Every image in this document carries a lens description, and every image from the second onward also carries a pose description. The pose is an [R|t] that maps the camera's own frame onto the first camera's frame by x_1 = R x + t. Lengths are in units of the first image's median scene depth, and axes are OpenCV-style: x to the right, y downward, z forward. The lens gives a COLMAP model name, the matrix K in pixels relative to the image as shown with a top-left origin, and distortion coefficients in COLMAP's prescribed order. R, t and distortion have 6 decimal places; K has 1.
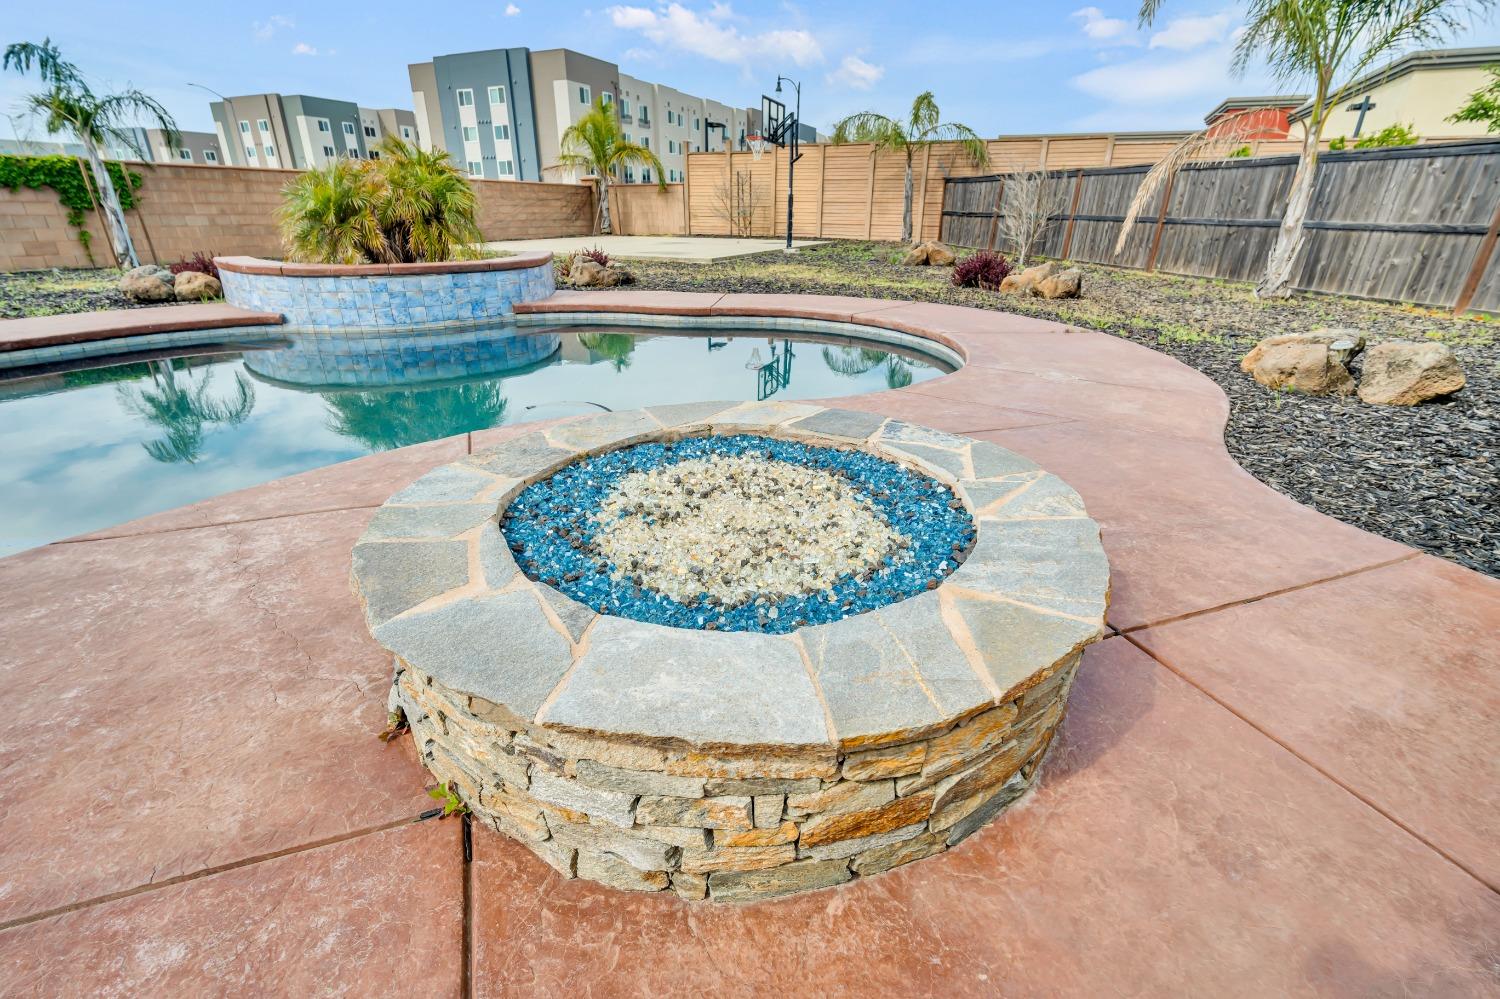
lens RADIAL K [[702.3, 0, 756.8], [0, 702.3, 521.8], [0, 0, 1]] dist [-0.018709, 0.006602]
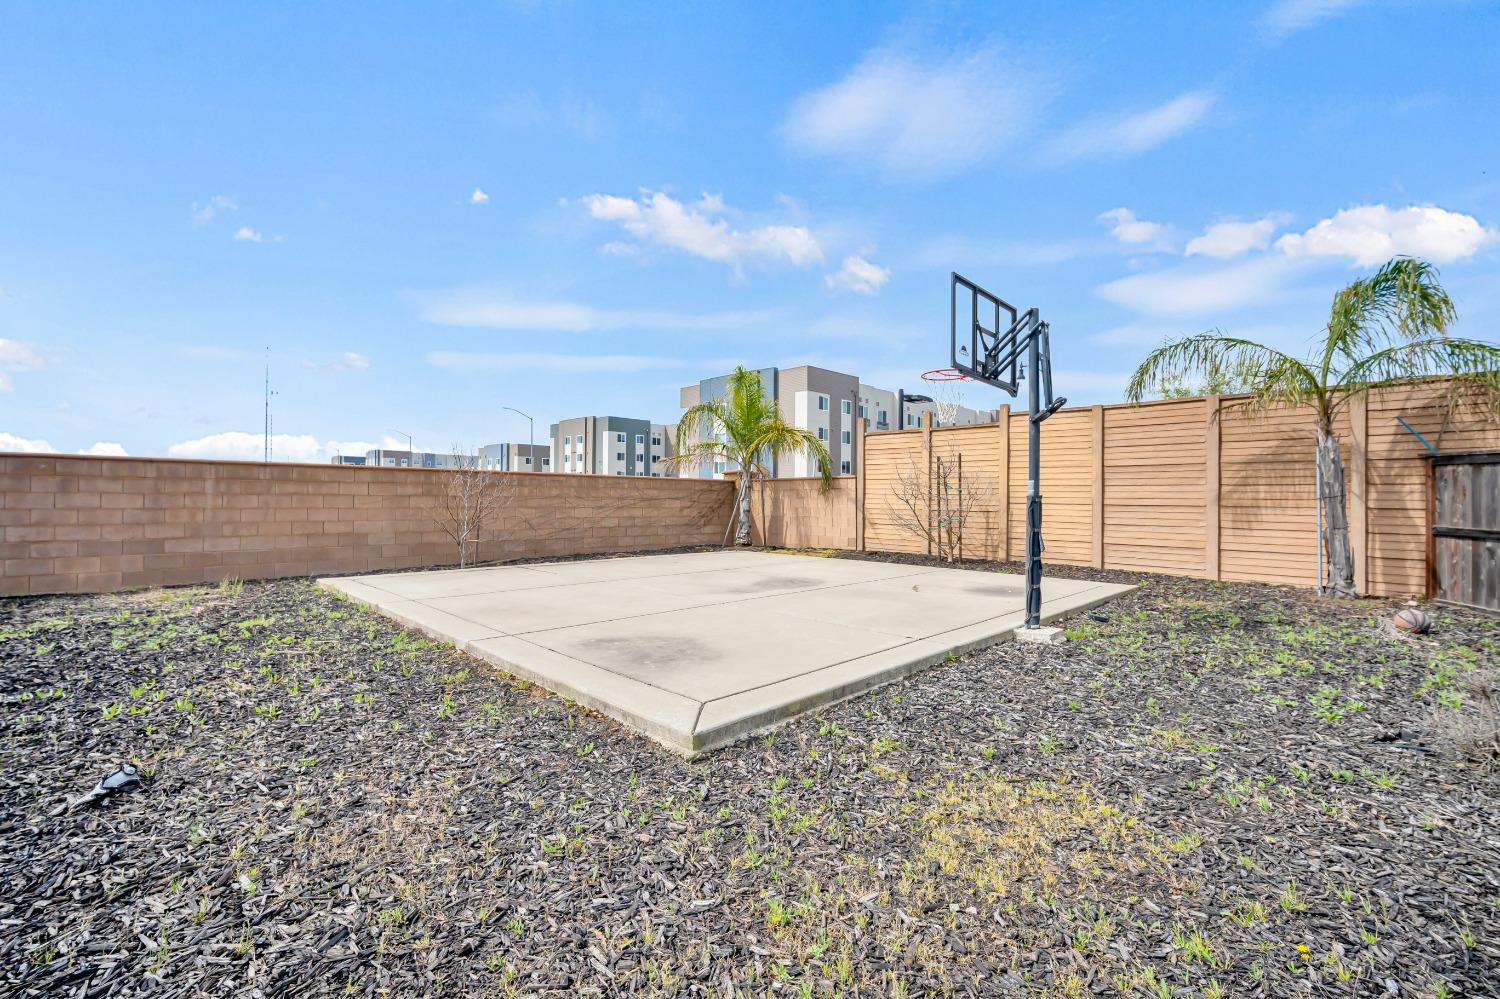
lens RADIAL K [[672.4, 0, 757.0], [0, 672.4, 486.3], [0, 0, 1]] dist [-0.015064, -0.000043]
pose [[0.938184, -0.007159, -0.346064, 0.027425], [-0.141167, 0.904946, -0.401427, -0.254232], [0.316043, 0.425465, 0.847995, 0.535136]]
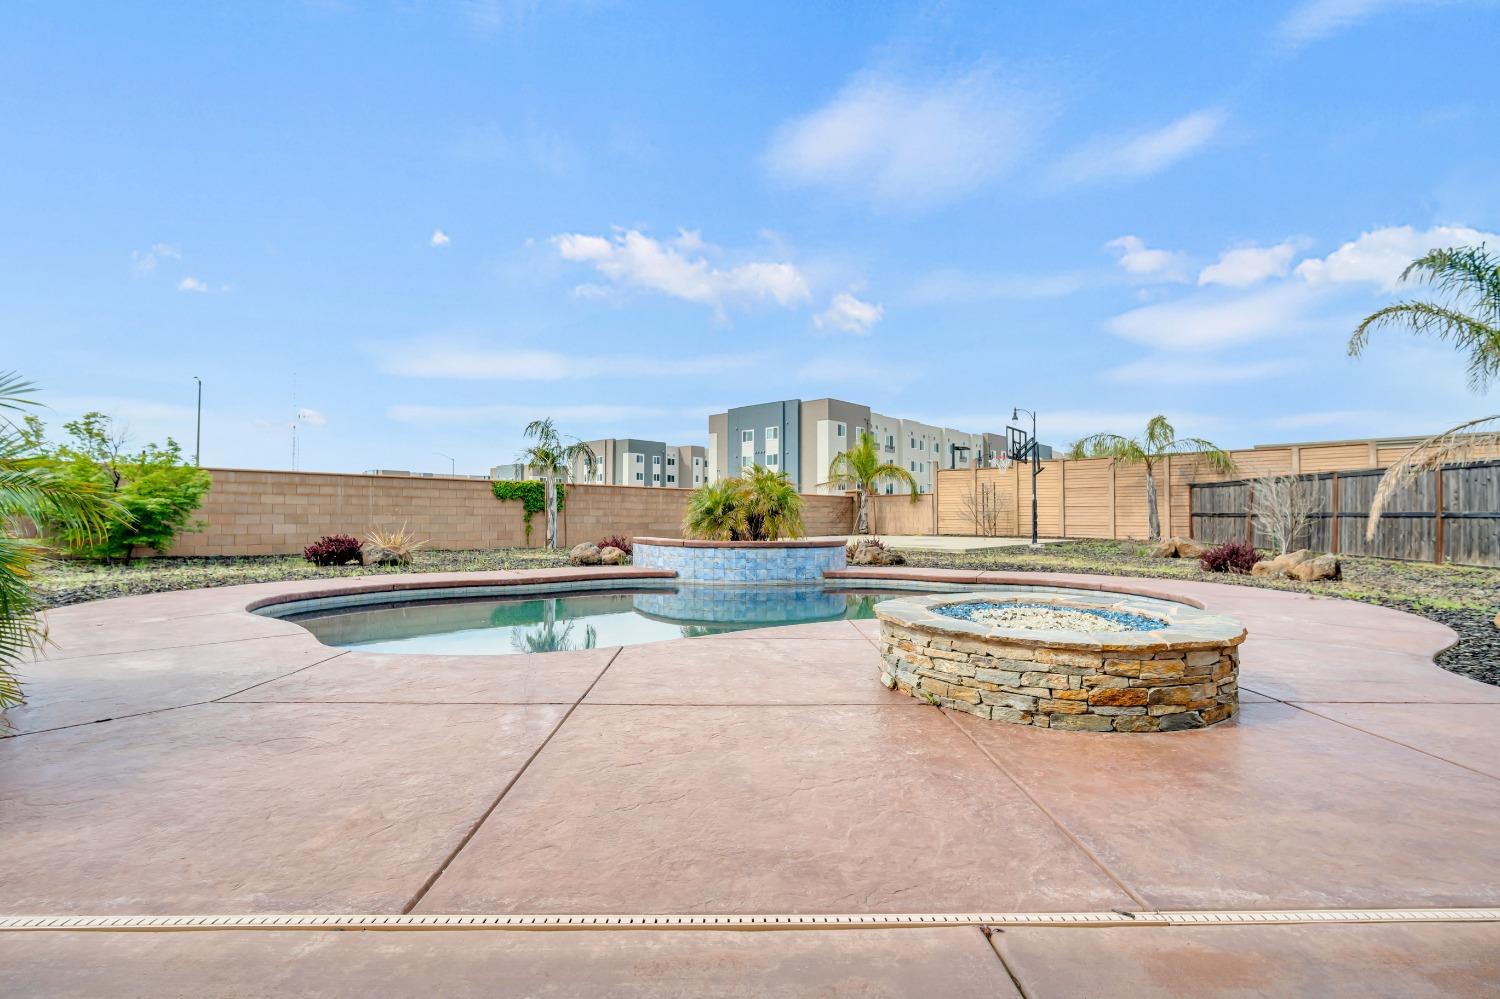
lens RADIAL K [[701.7, 0, 738.2], [0, 701.7, 491.1], [0, 0, 1]] dist [-0.013217, 0.000562]
pose [[0.940069, -0.018350, -0.340491, -0.014087], [-0.134485, 0.897654, -0.419680, 0.054988], [0.313344, 0.440319, 0.841389, -0.102283]]
